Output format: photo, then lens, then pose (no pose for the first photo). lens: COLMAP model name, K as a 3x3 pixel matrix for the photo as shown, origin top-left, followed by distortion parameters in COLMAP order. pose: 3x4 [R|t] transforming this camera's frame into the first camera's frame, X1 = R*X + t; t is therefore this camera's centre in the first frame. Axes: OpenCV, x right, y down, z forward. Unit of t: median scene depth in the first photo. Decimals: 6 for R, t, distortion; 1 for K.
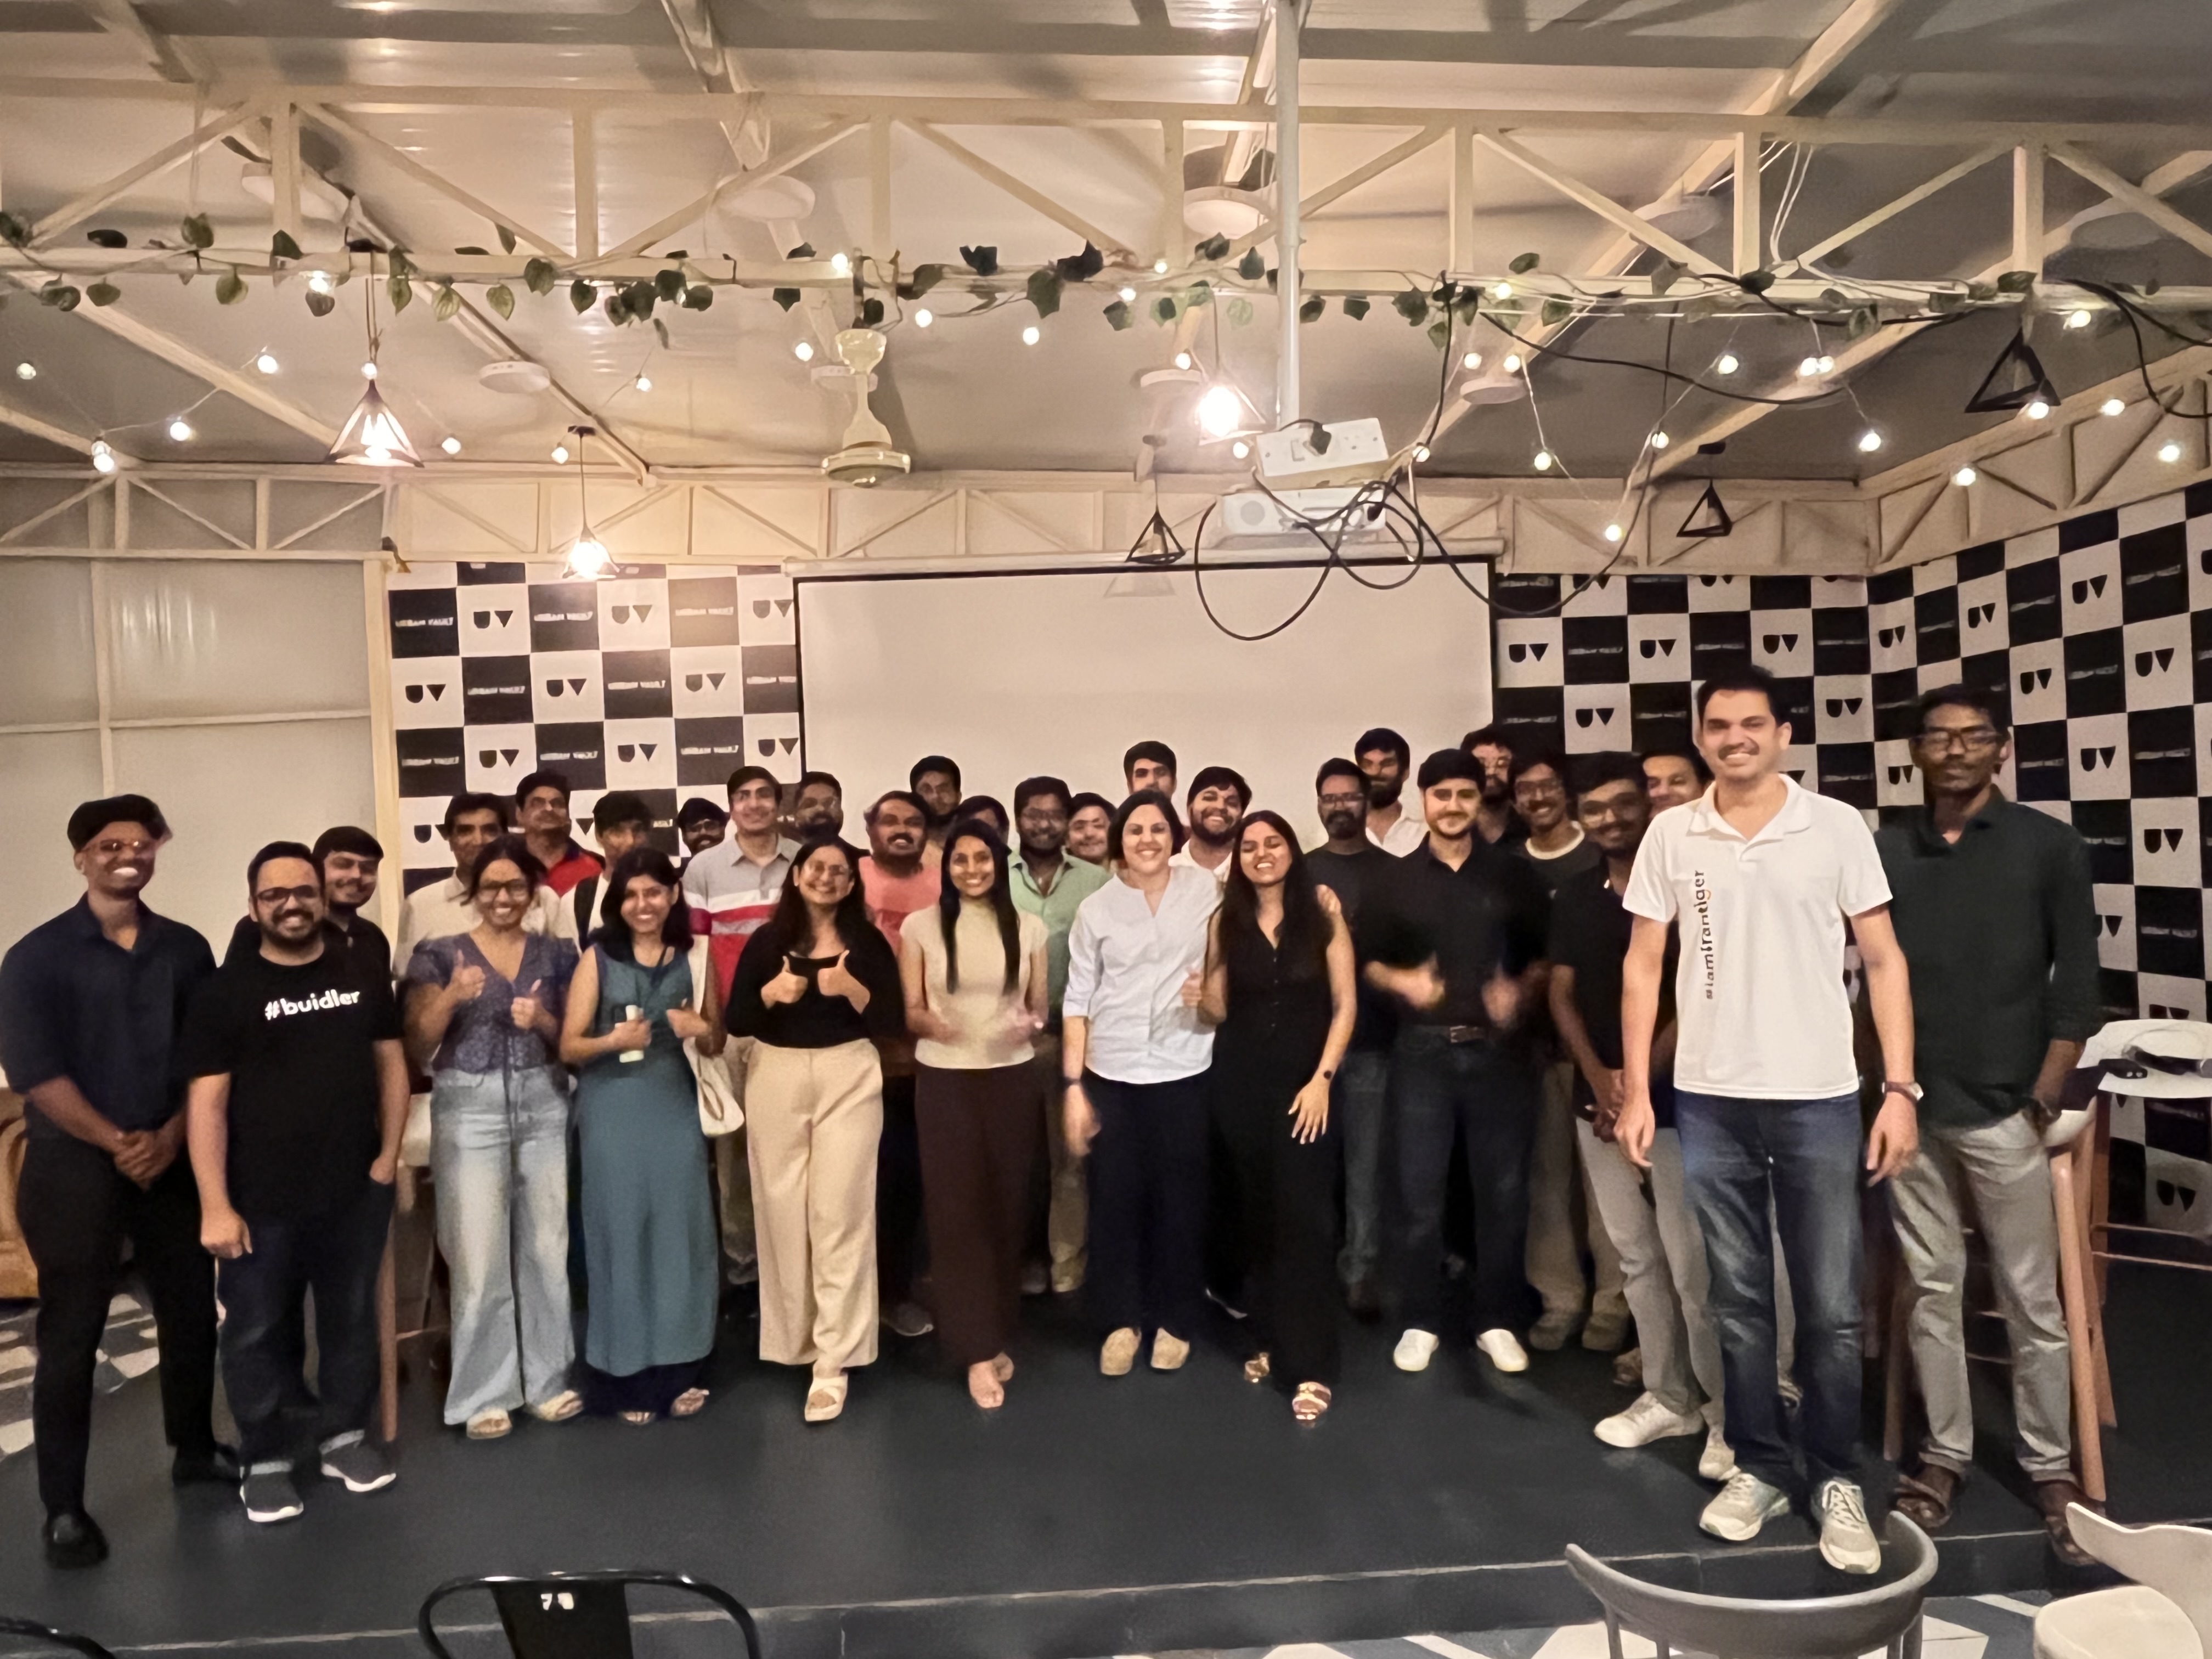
lens RADIAL K [[1495.6, 0, 1092.5], [0, 1495.6, 841.3], [0, 0, 1]] dist [-0.002217, 0.005352]
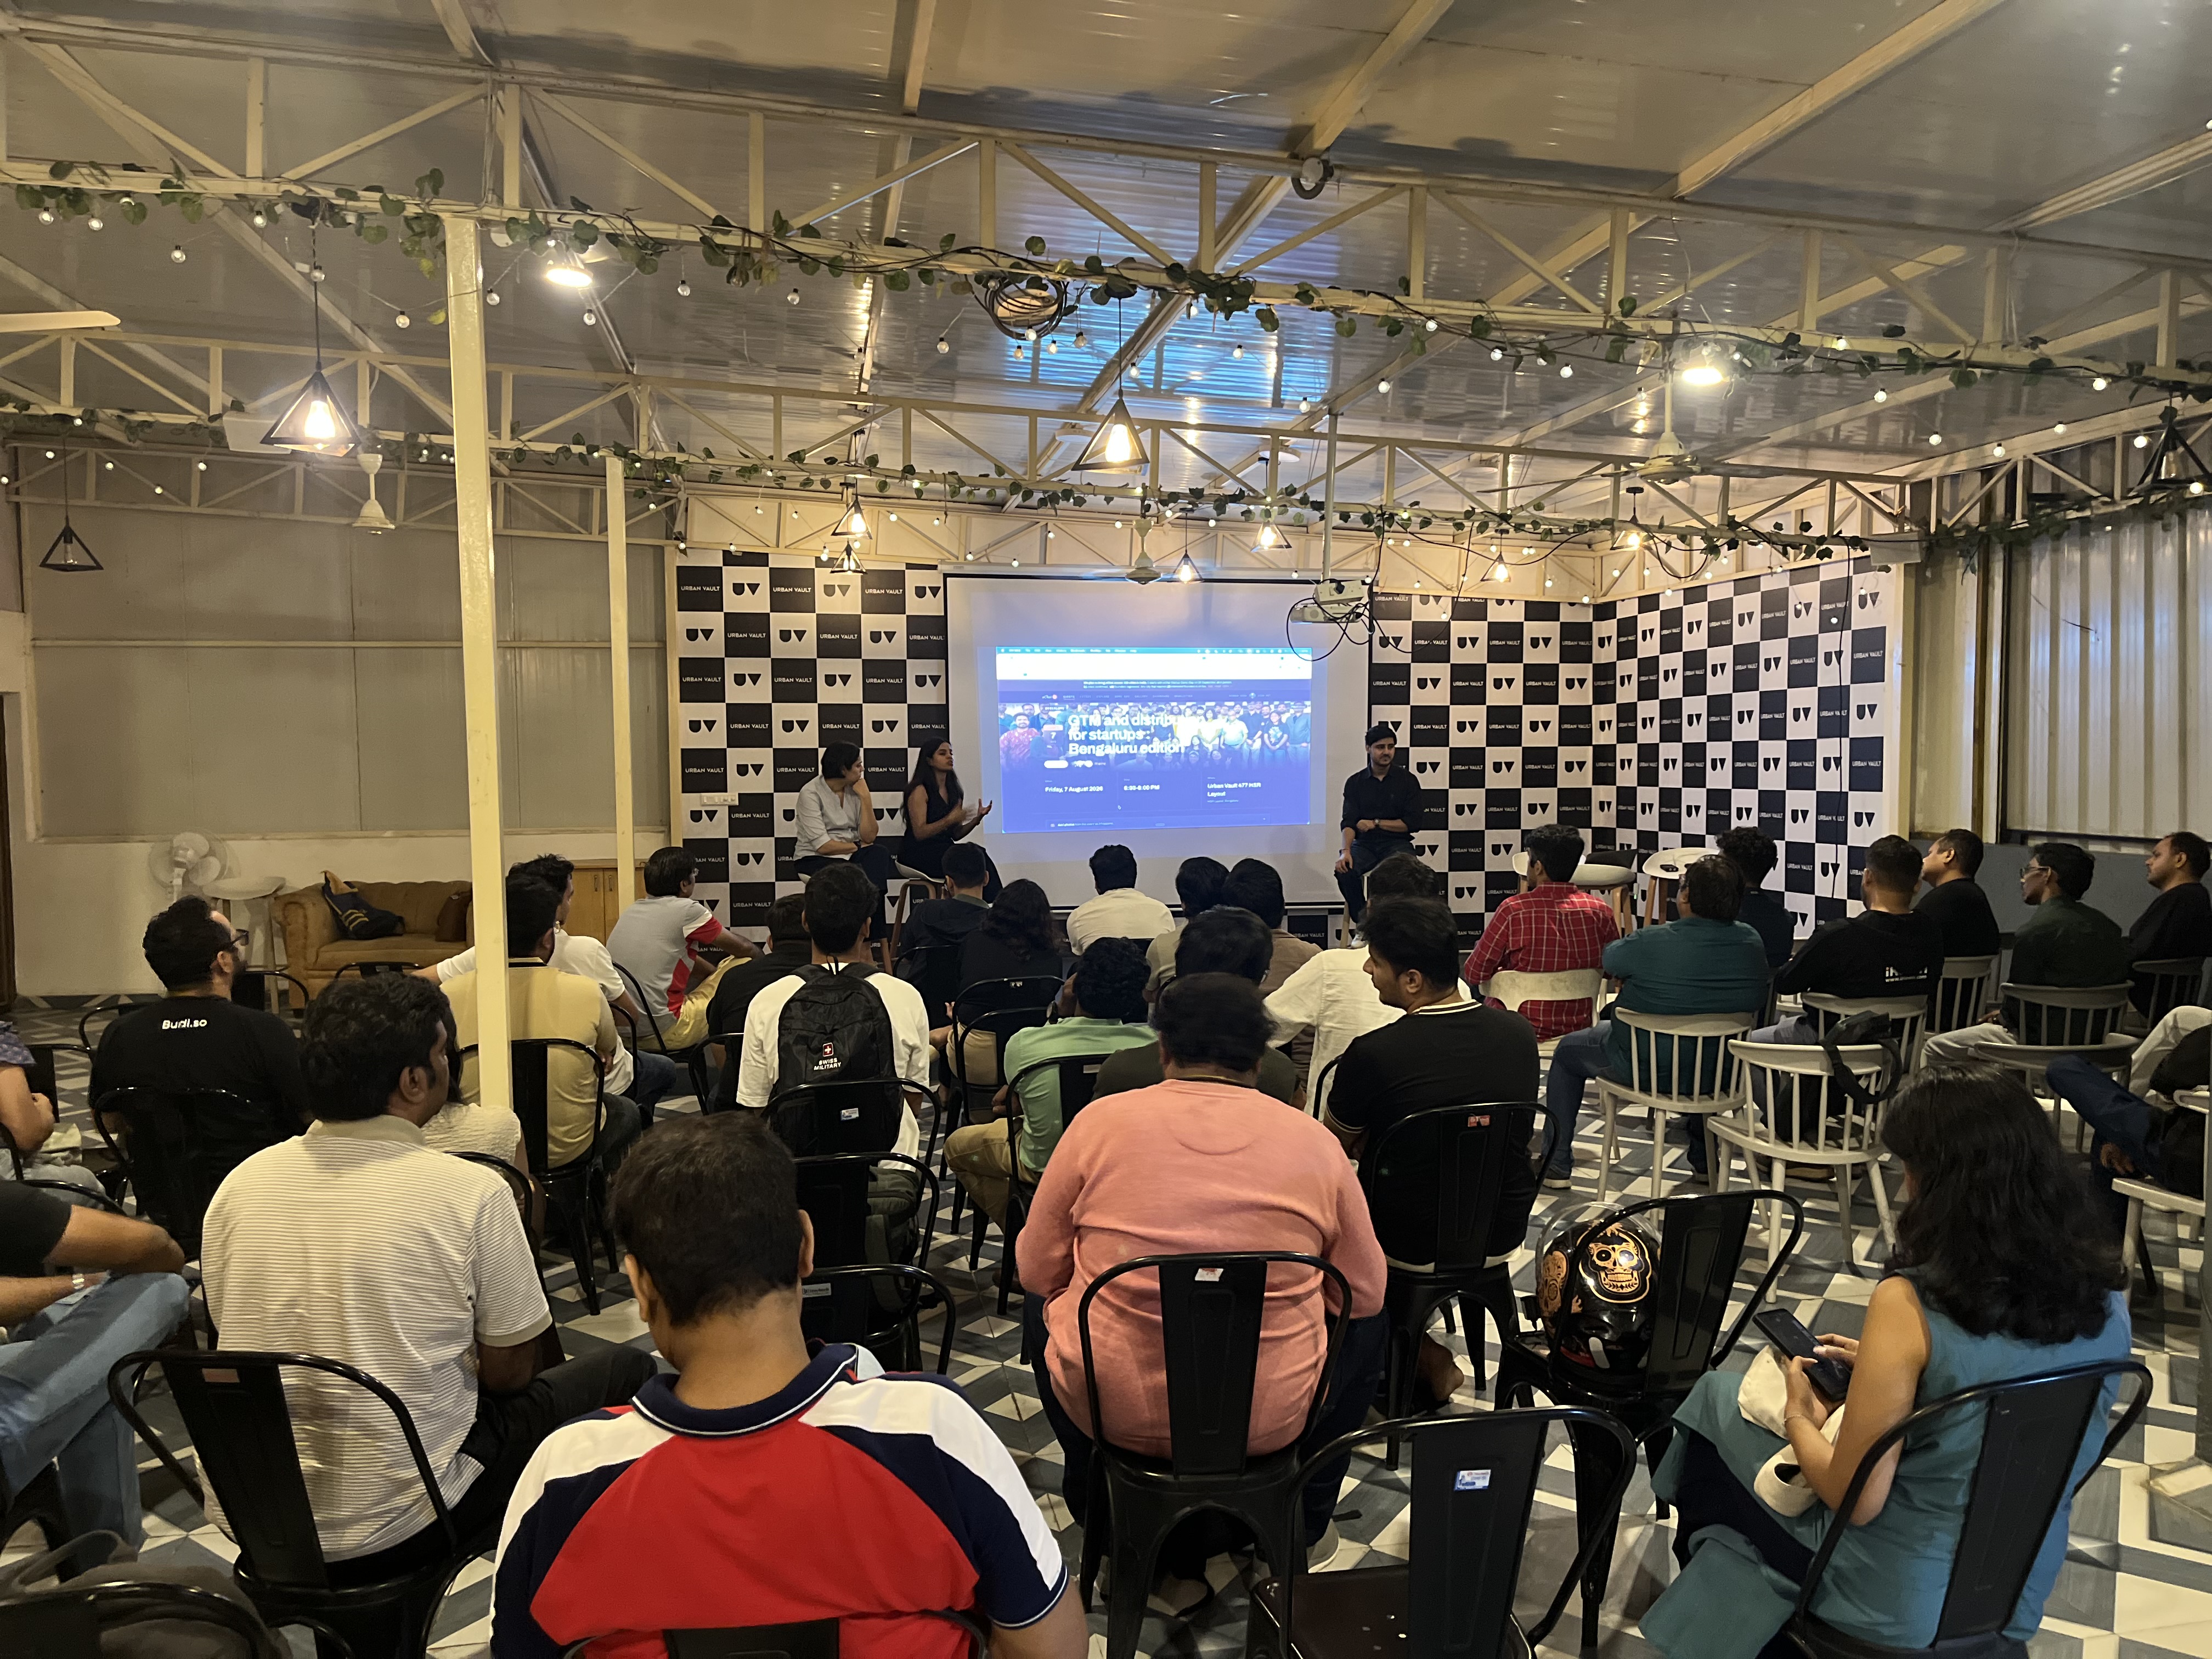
lens RADIAL K [[1671.3, 0, 1112.6], [0, 1671.3, 855.2], [0, 0, 1]] dist [0.074341, -0.093504]
pose [[0.988660, 0.028139, 0.147514, -0.276299], [-0.034651, 0.998527, 0.041761, 0.040549], [-0.146122, -0.046399, 0.988178, -0.784501]]
